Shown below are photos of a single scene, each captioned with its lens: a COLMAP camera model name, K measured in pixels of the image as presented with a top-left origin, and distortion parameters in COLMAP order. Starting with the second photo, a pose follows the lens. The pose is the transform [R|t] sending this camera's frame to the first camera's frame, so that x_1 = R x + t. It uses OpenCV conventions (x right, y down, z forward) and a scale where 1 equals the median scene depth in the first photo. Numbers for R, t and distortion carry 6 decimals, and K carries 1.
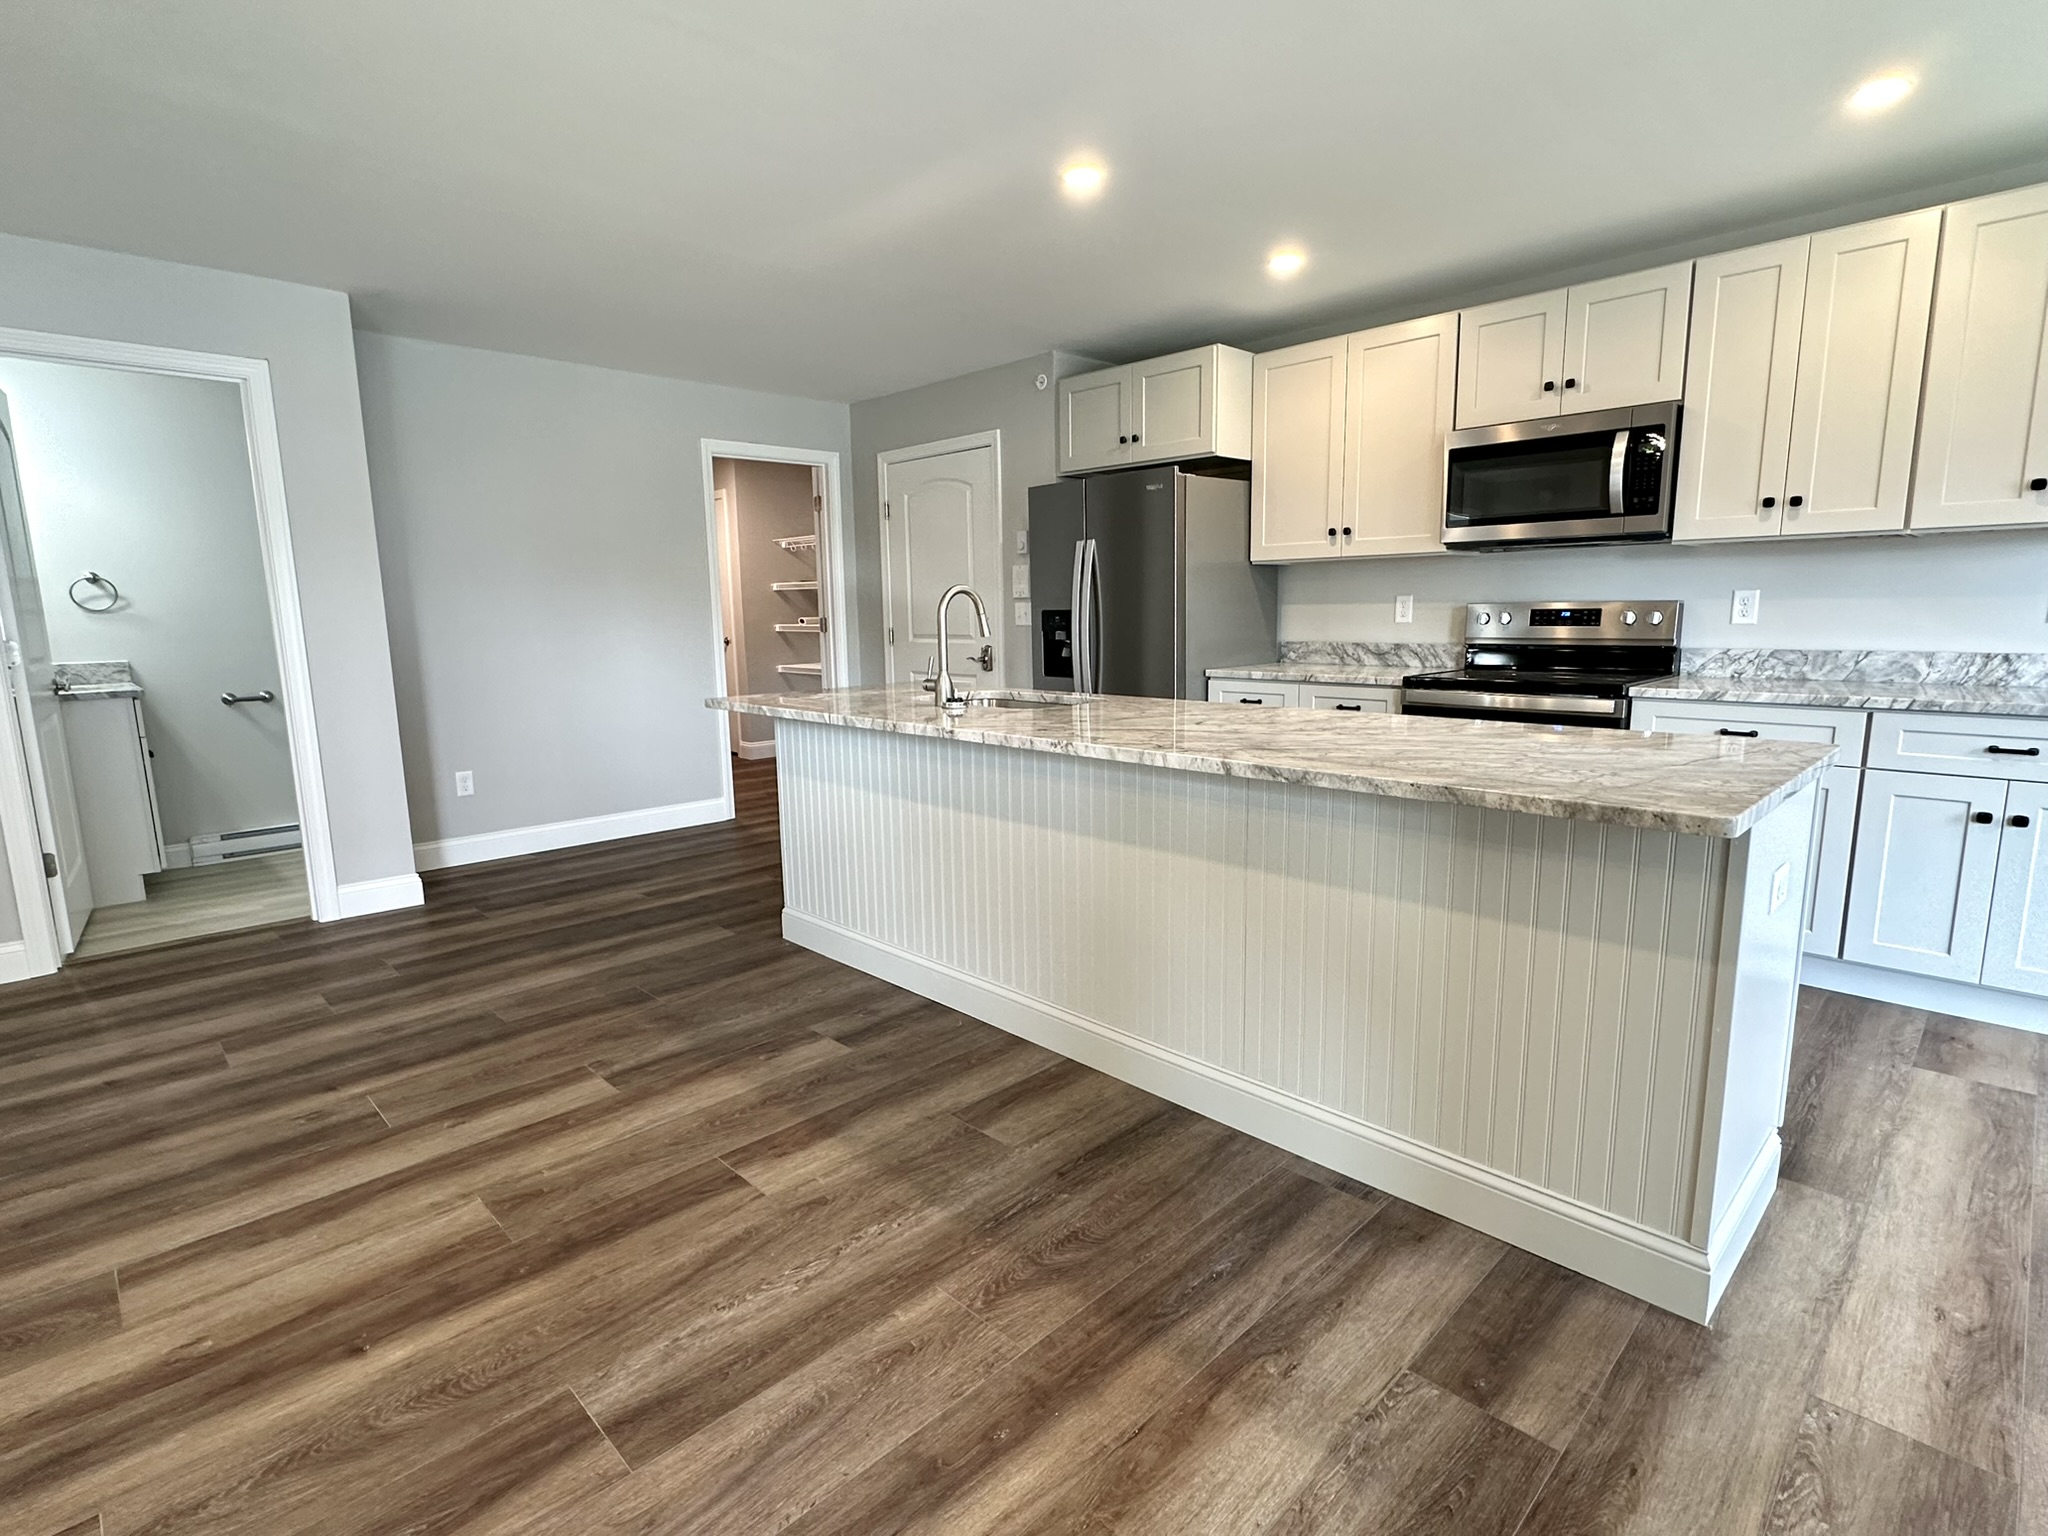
lens RADIAL K [[998.6, 0, 1024.0], [0, 998.6, 768.0], [0, 0, 1]] dist [-0.000465, -0.000002]
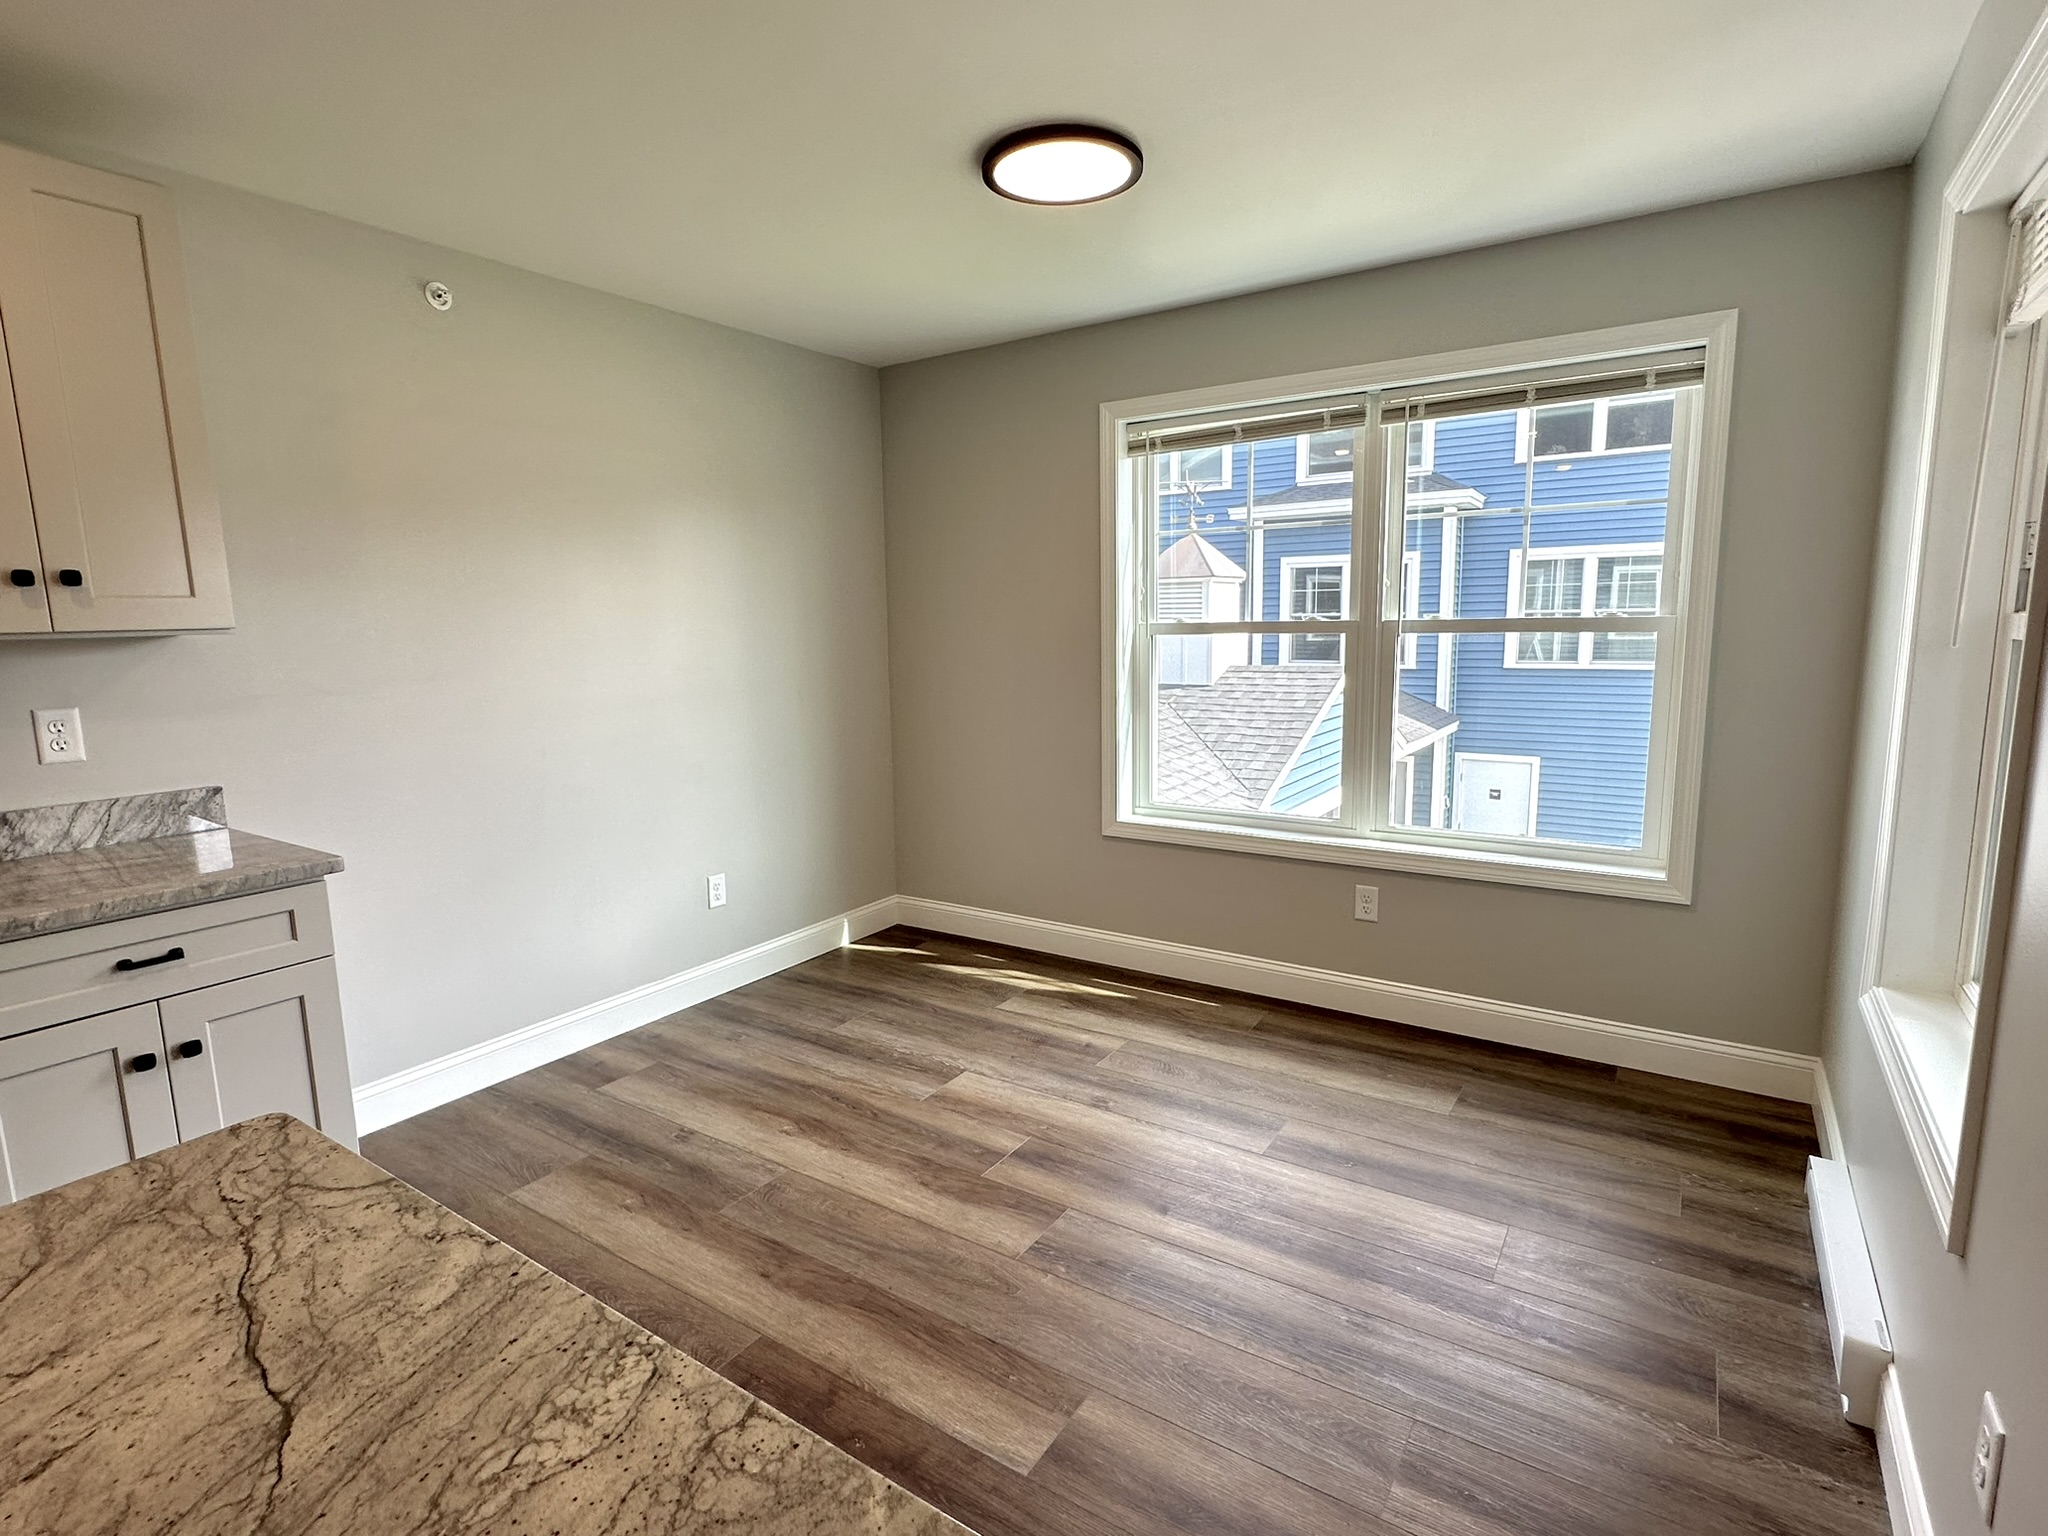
lens RADIAL K [[1005.7, 0, 1024.0], [0, 1005.7, 768.0], [0, 0, 1]] dist [-0.001112, -0.000245]
pose [[-0.205748, -0.125976, 0.970463, 0.168342], [0.179405, 0.970017, 0.163954, -0.133815], [-0.962020, 0.207839, -0.176978, 0.438384]]
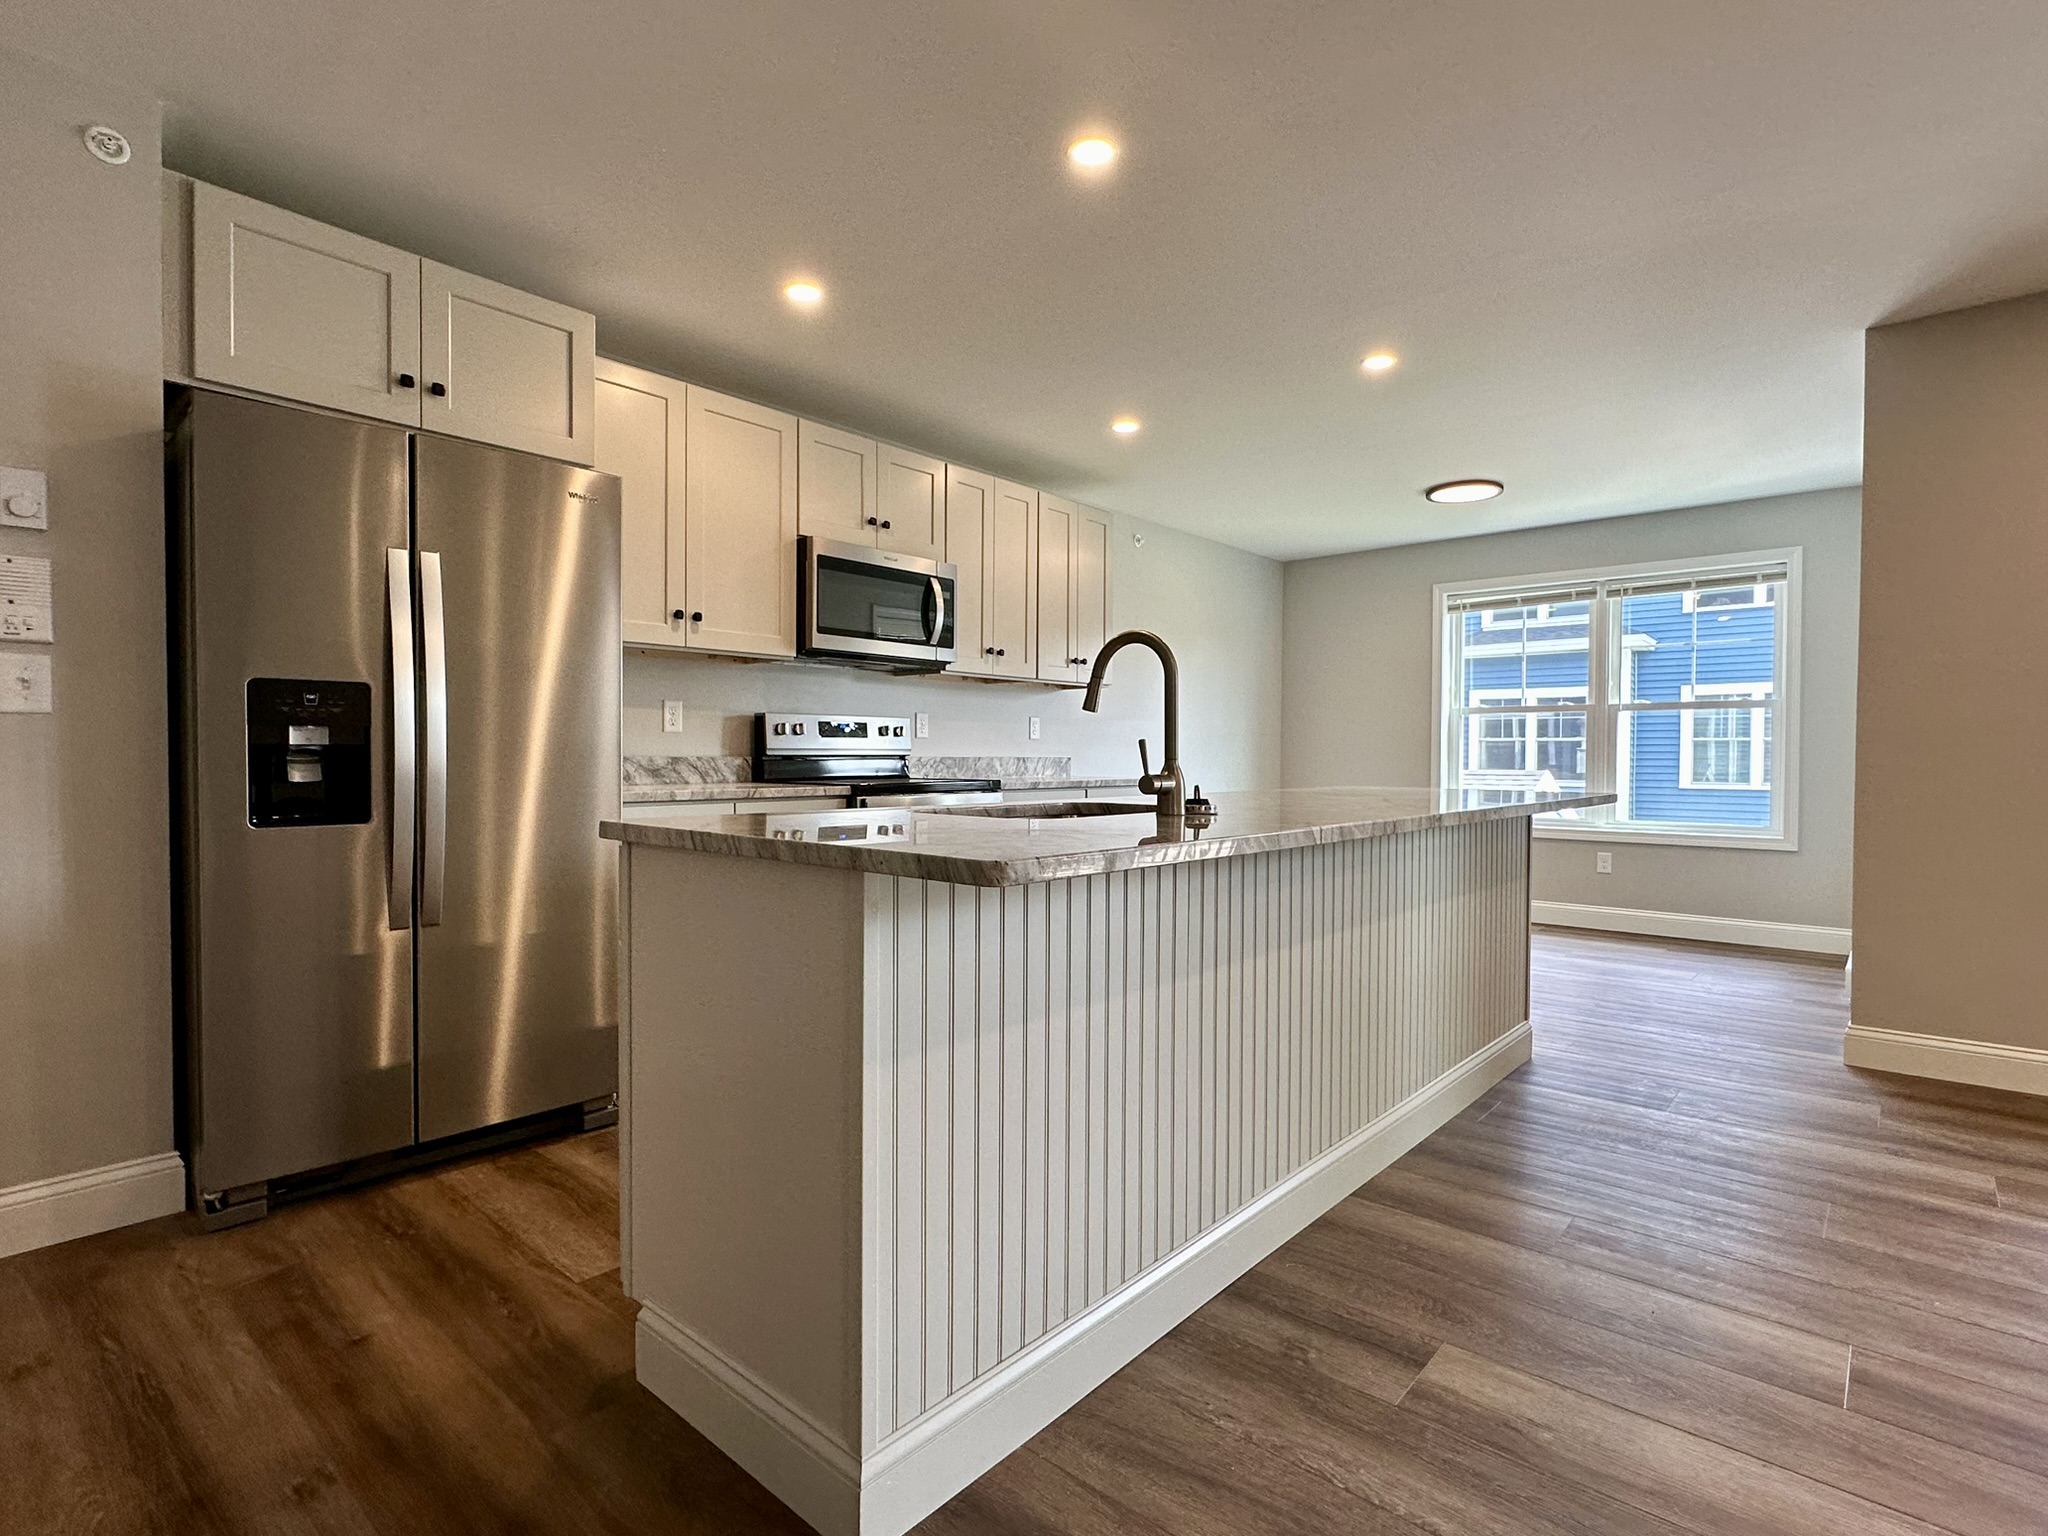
lens RADIAL K [[1018.1, 0, 1024.0], [0, 1018.1, 768.0], [0, 0, 1]] dist [0.012538, 0.000084]
pose [[-0.081337, 0.005146, 0.996673, -0.721383], [0.157546, 0.987481, 0.007759, -0.110818], [-0.984156, 0.157653, -0.081129, 1.138264]]
